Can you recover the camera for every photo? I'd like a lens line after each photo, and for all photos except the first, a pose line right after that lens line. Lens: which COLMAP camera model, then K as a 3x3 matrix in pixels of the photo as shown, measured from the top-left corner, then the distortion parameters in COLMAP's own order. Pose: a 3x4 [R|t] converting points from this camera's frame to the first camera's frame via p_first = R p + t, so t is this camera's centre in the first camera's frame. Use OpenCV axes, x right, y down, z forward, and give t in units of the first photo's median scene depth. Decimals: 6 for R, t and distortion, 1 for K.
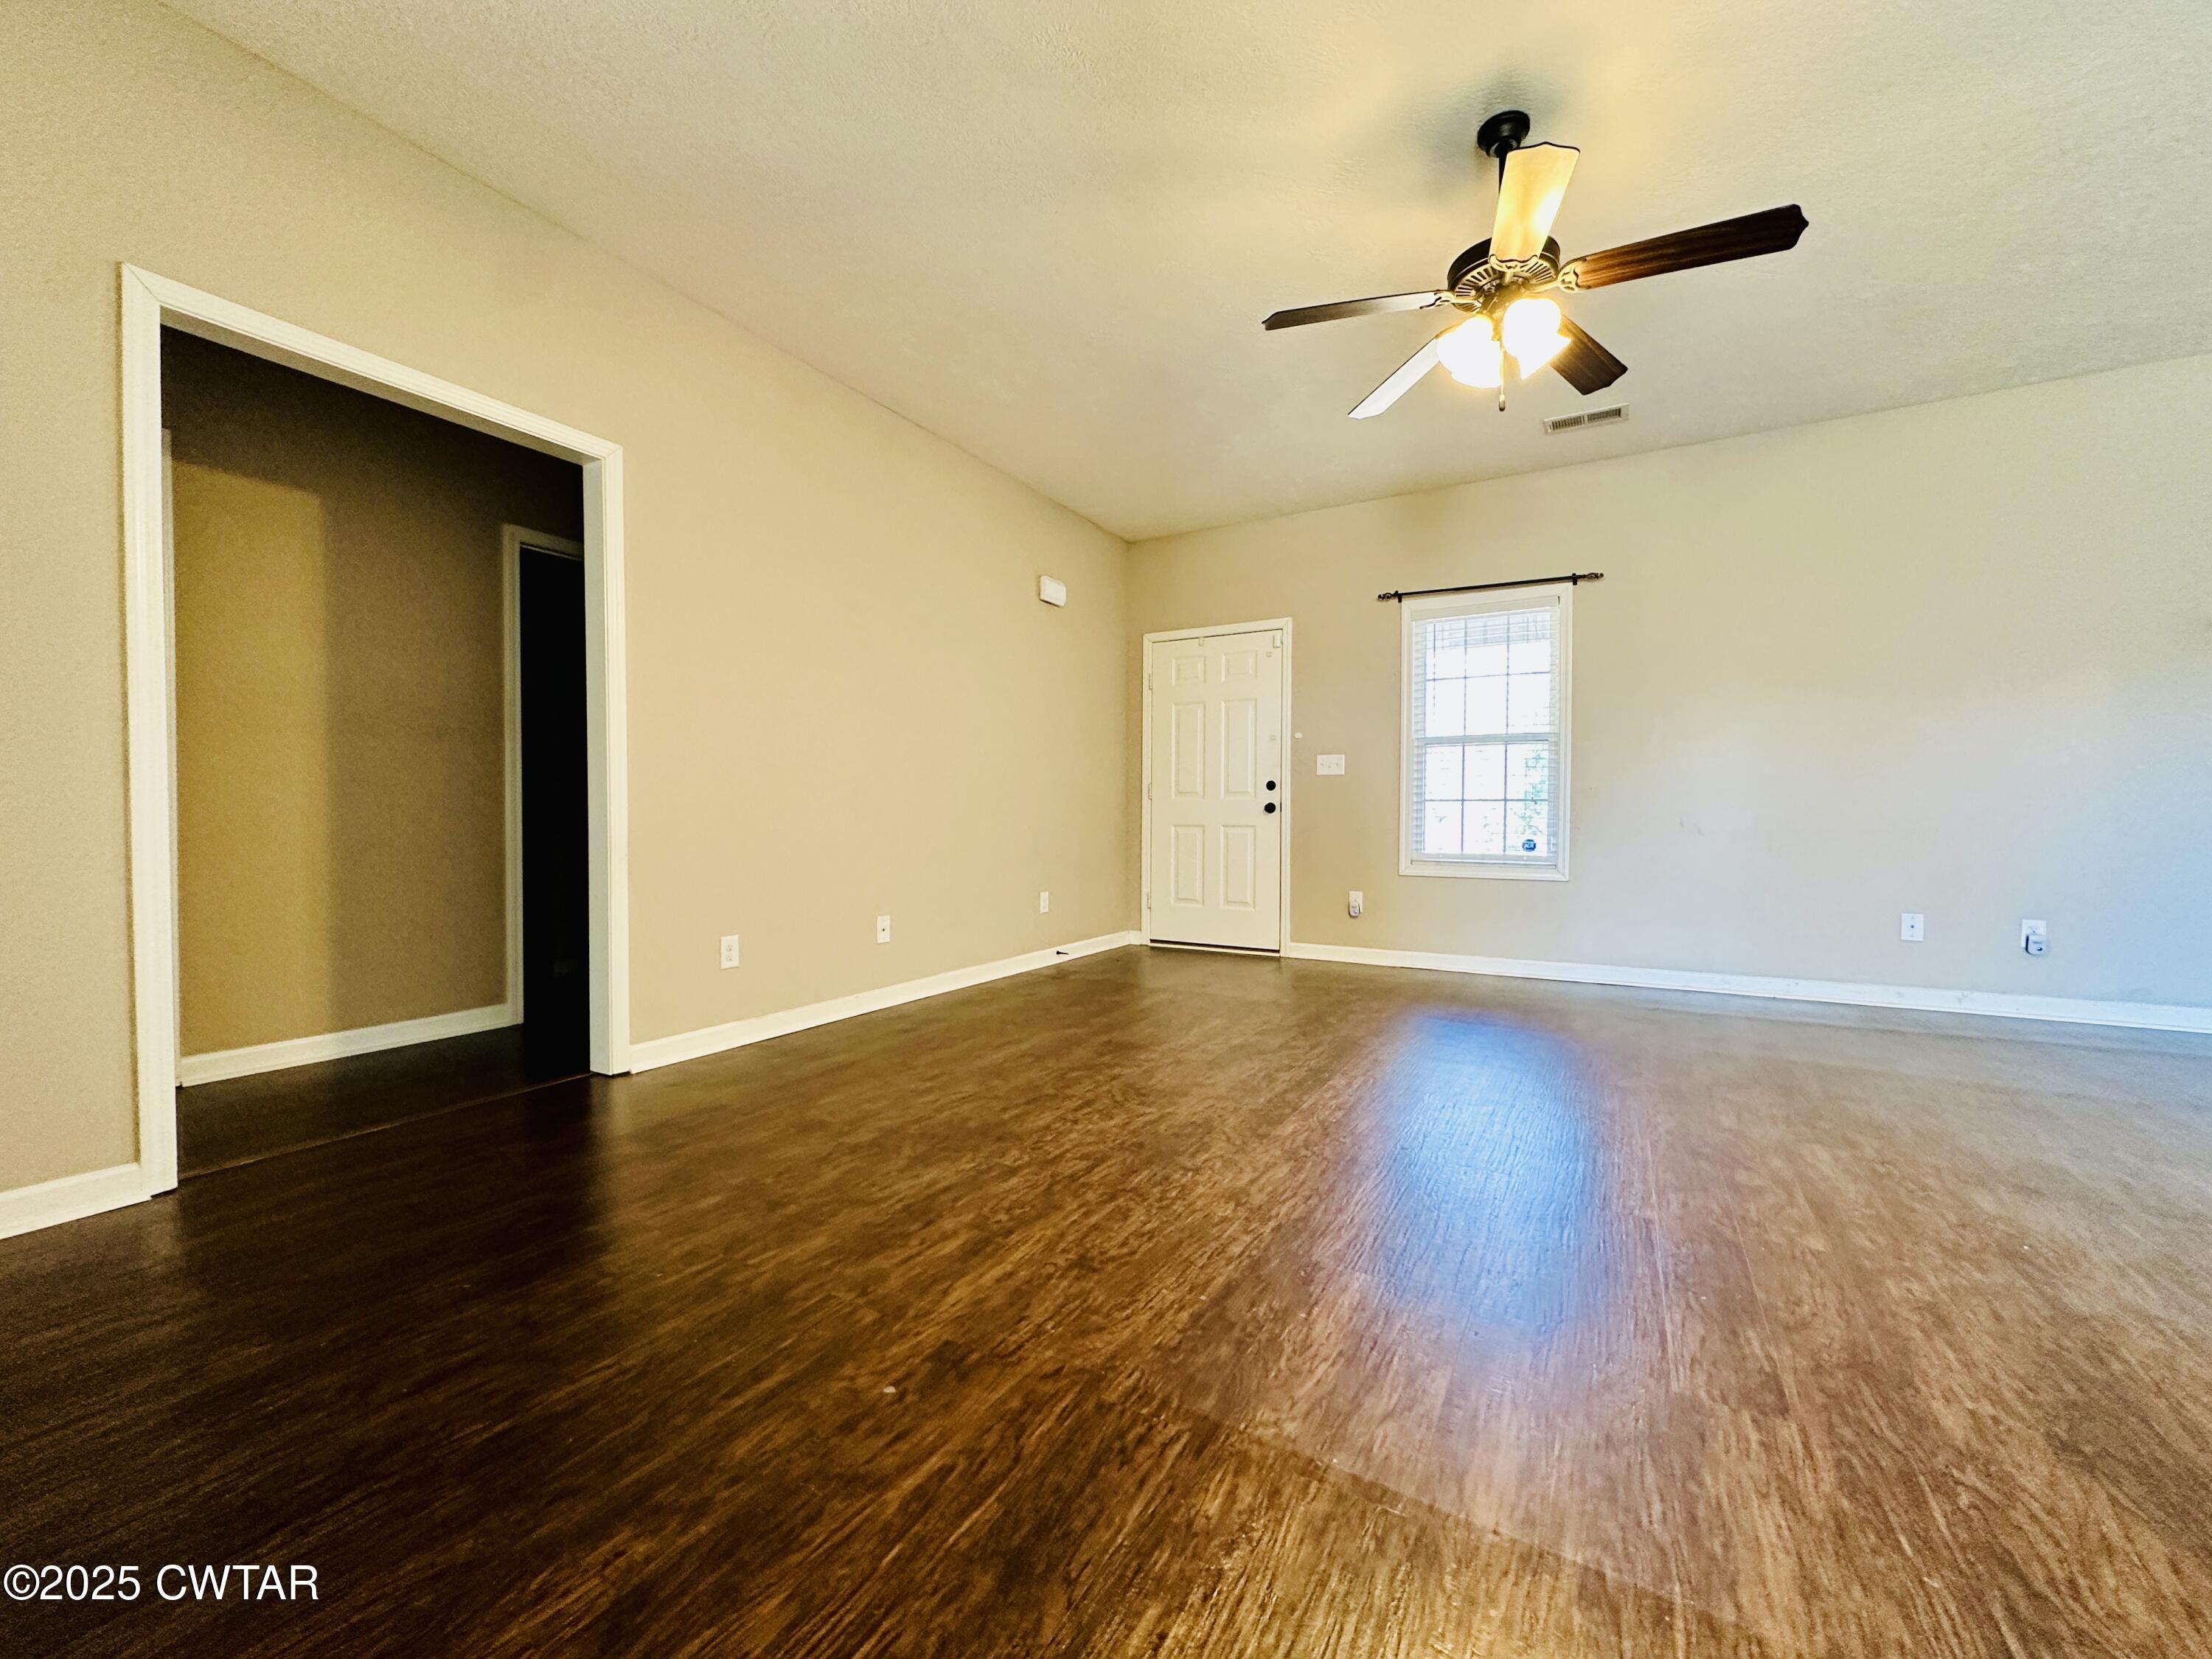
lens RADIAL K [[883.9, 0, 1109.8], [0, 883.9, 832.8], [0, 0, 1]] dist [-0.005669, 0.001835]
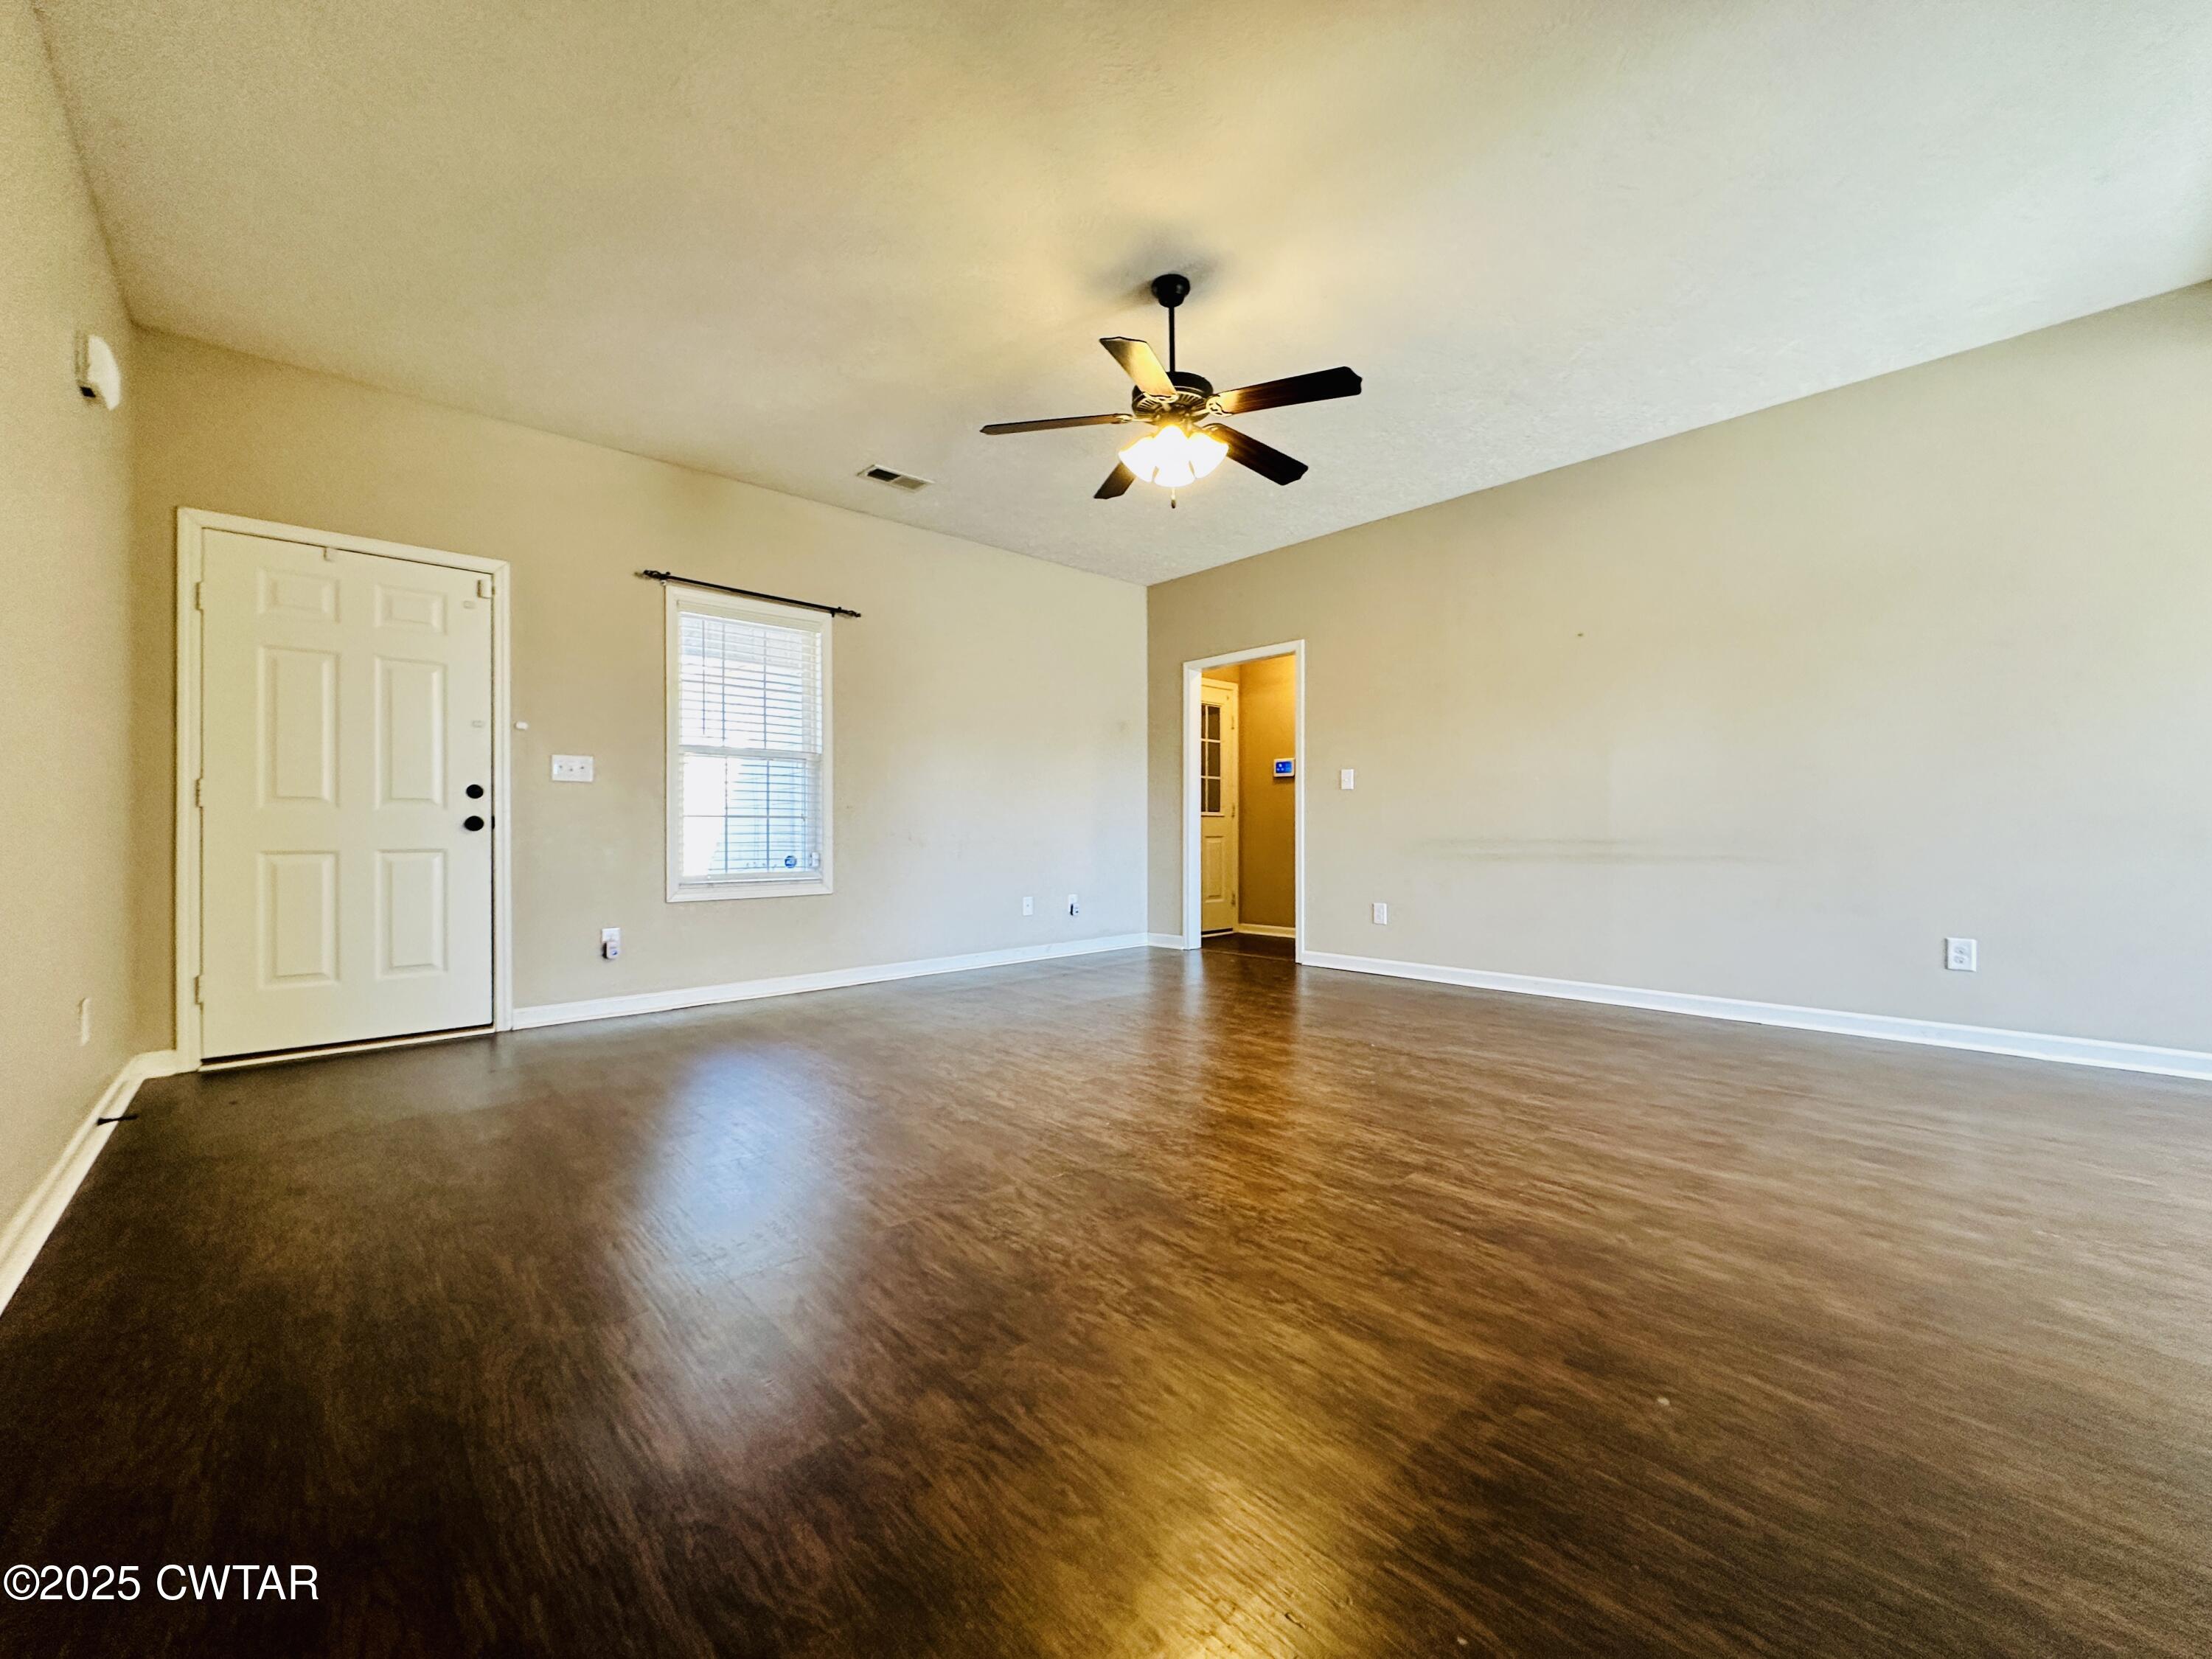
lens RADIAL K [[883.9, 0, 1107.3], [0, 883.9, 829.2], [0, 0, 1]] dist [-0.005669, 0.001835]
pose [[0.297795, -0.002202, 0.954627, -0.819041], [0.026264, 0.999638, -0.005888, -0.015566], [-0.954268, 0.026826, 0.297745, 0.759447]]
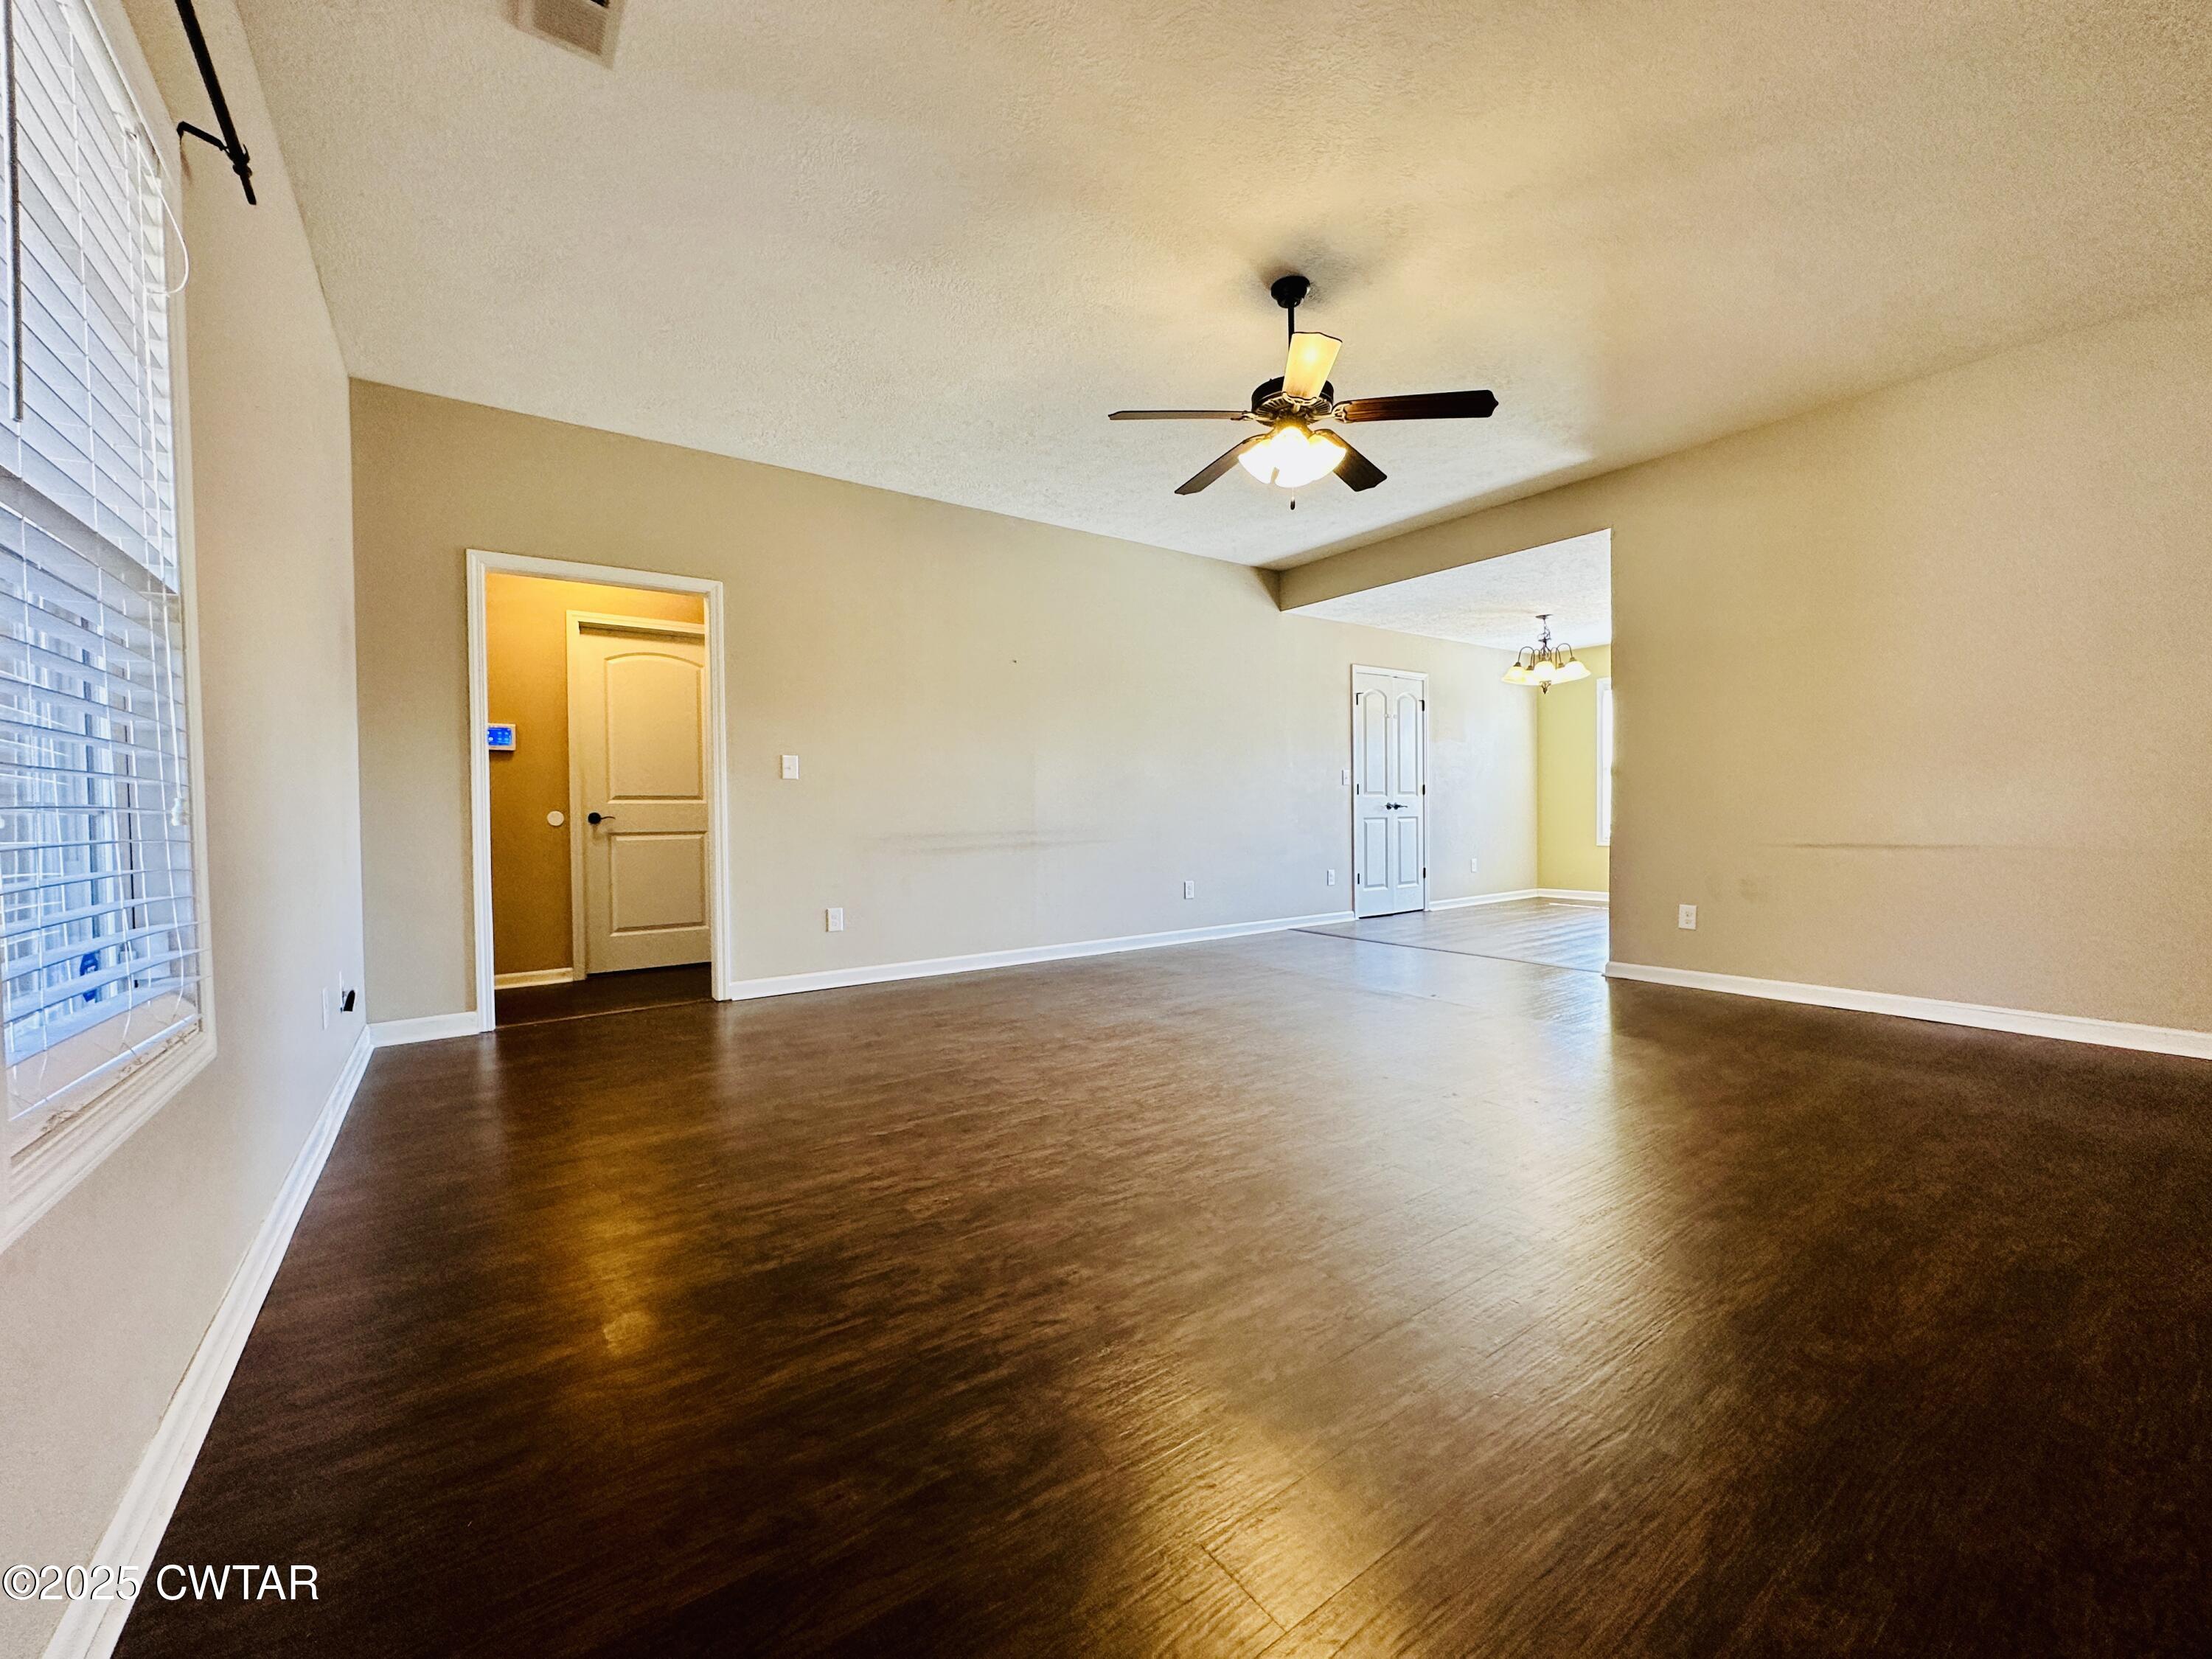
lens RADIAL K [[883.9, 0, 1112.5], [0, 883.9, 828.5], [0, 0, 1]] dist [-0.005669, 0.001835]
pose [[-0.911586, 0.002108, 0.411104, 0.172103], [0.020759, 0.998947, 0.040910, -0.075596], [-0.410585, 0.045827, -0.910670, 2.402901]]
